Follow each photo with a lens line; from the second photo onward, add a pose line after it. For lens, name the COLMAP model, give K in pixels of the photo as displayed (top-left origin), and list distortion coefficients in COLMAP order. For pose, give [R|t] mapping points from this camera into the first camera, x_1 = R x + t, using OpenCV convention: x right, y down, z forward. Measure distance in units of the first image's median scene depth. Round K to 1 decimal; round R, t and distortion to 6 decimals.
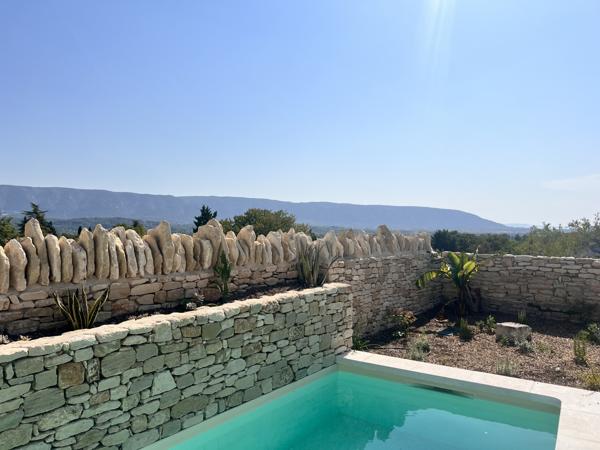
lens RADIAL K [[453.3, 0, 299.3], [0, 453.3, 226.0], [0, 0, 1]] dist [0.044611, -0.009105]
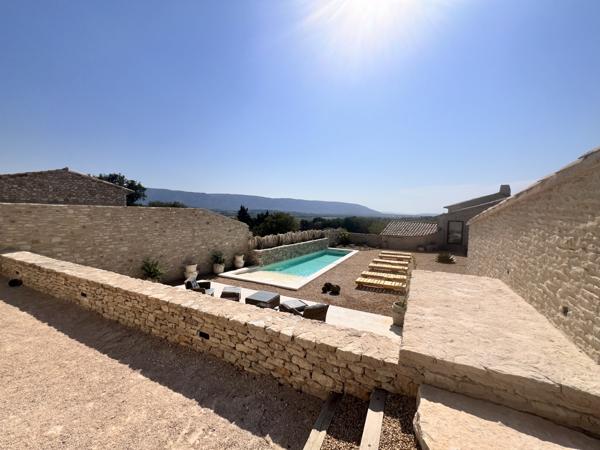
lens RADIAL K [[241.5, 0, 300.6], [0, 241.5, 226.7], [0, 0, 1]] dist [0.001794, 0.000106]
pose [[0.994288, 0.010532, 0.106209, -0.491708], [-0.017296, 0.997865, 0.062972, -0.186756], [-0.105319, -0.064449, 0.992348, -1.812550]]
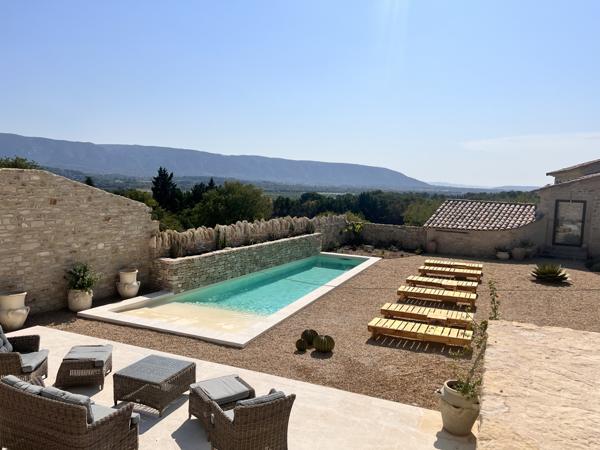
lens RADIAL K [[453.3, 0, 300.7], [0, 453.3, 227.0], [0, 0, 1]] dist [0.044611, -0.009105]
pose [[0.987883, 0.009310, 0.154918, -0.408467], [-0.025088, 0.994650, 0.100207, -0.182641], [-0.153156, -0.102880, 0.982832, -1.665246]]
